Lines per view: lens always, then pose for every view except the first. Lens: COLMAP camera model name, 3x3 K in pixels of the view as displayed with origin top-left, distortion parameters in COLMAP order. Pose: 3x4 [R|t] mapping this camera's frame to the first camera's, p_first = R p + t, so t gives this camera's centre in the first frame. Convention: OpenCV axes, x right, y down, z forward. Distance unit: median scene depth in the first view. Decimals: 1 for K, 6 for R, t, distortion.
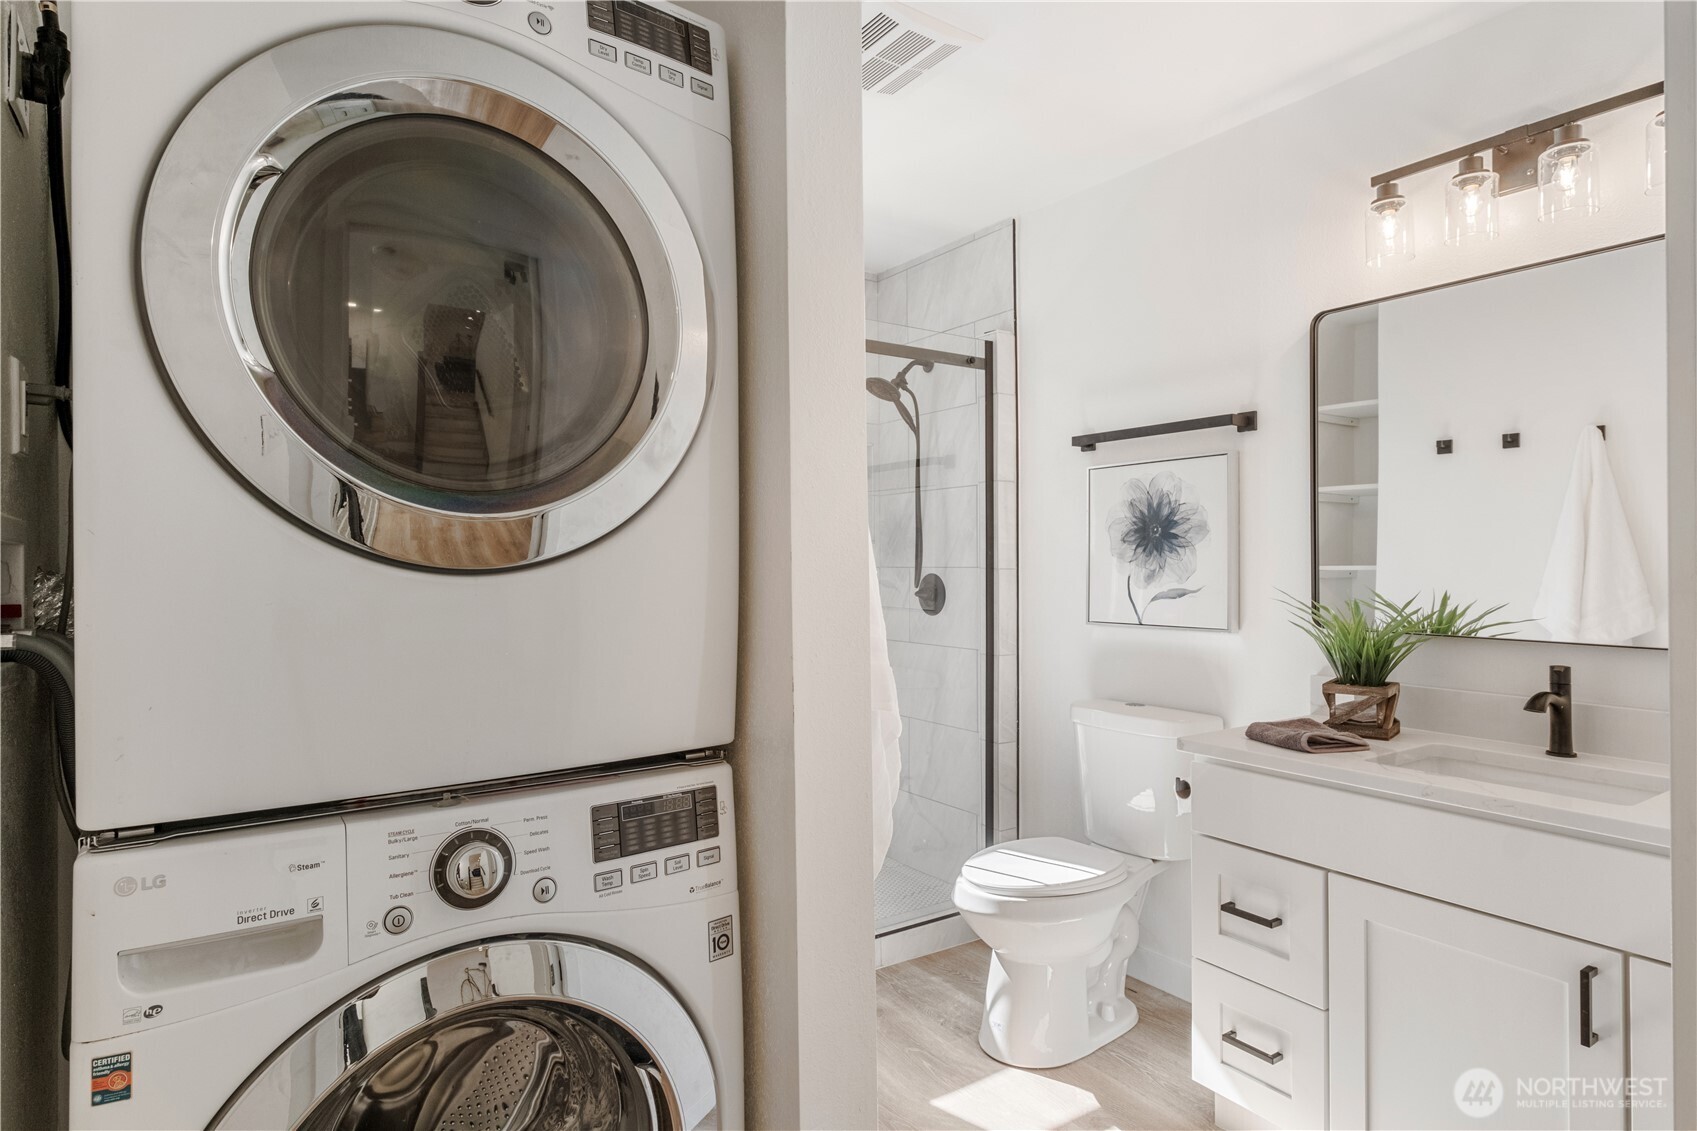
lens RADIAL K [[918.2, 0, 844.2], [0, 918.2, 549.2], [0, 0, 1]] dist [0.001344, -0.005336]
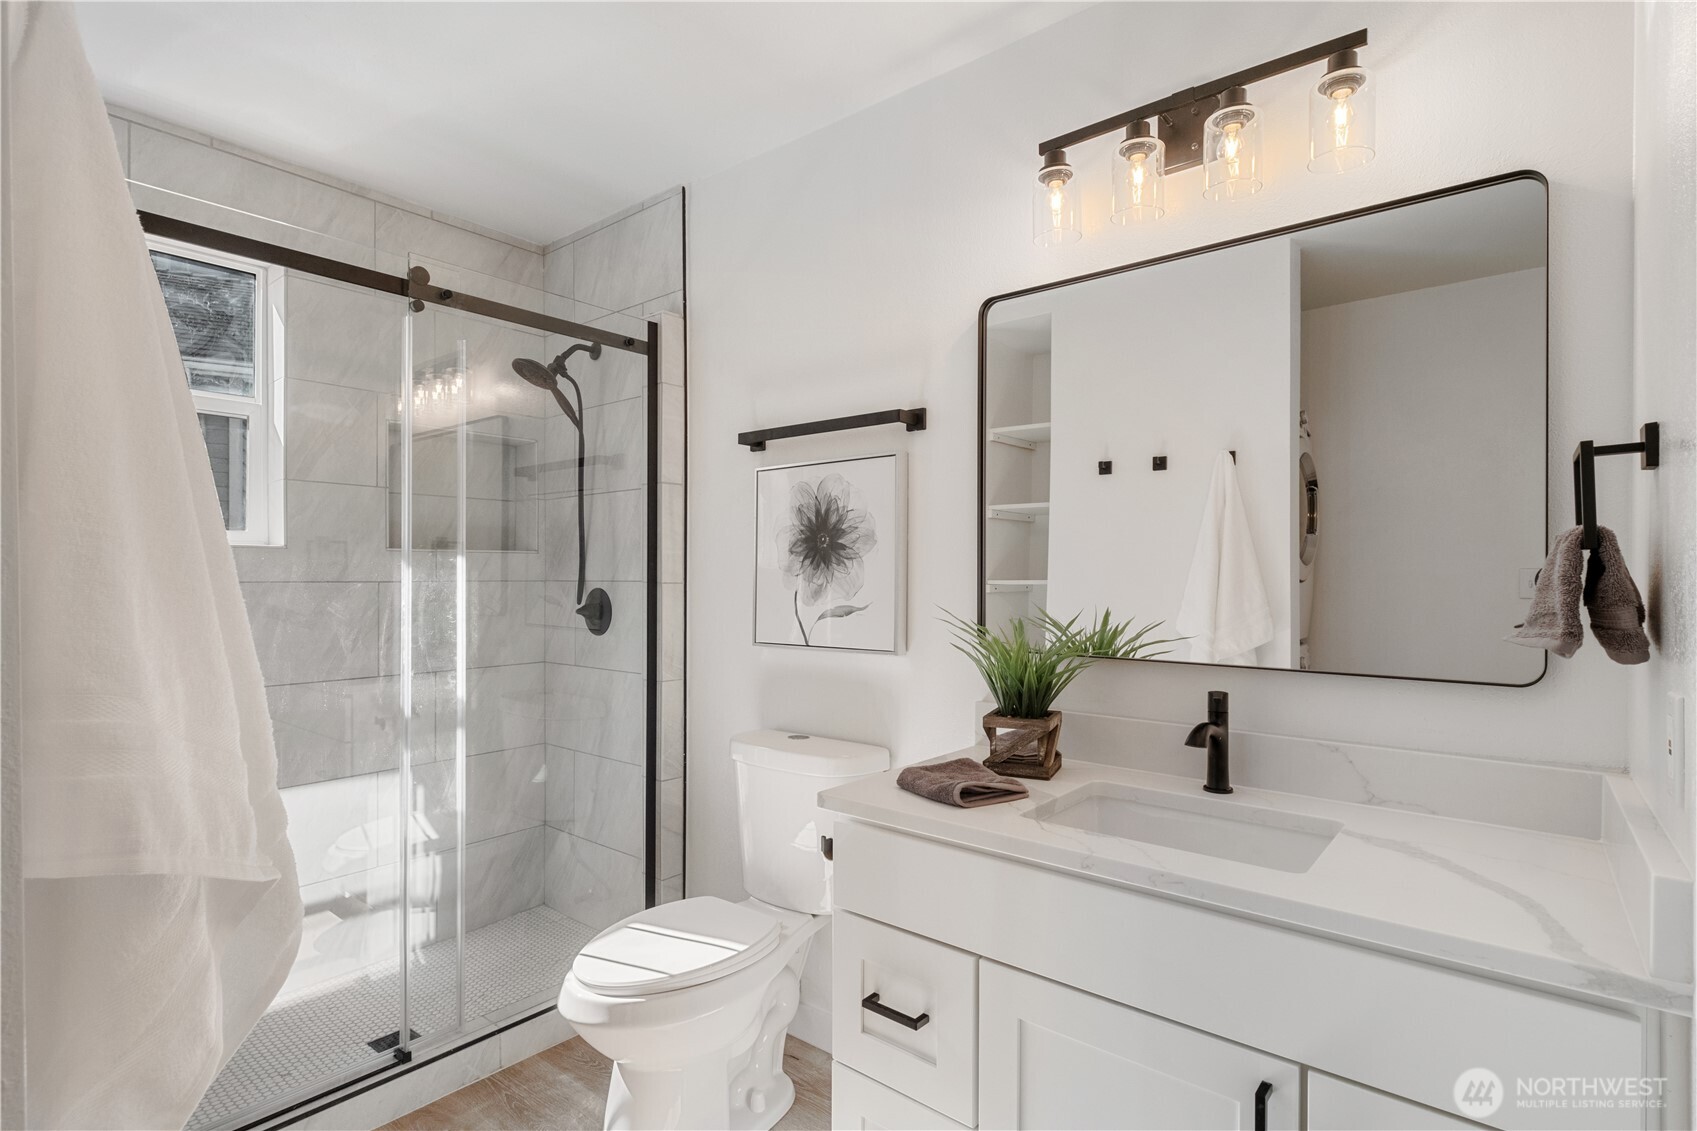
lens RADIAL K [[849.2, 0, 860.4], [0, 849.2, 573.9], [0, 0, 1]] dist [-0.010548, 0.000936]
pose [[0.954587, 0.004213, 0.297902, 0.147519], [-0.007600, 0.999919, 0.010210, 0.003988], [-0.297835, -0.012011, 0.954542, 0.233754]]
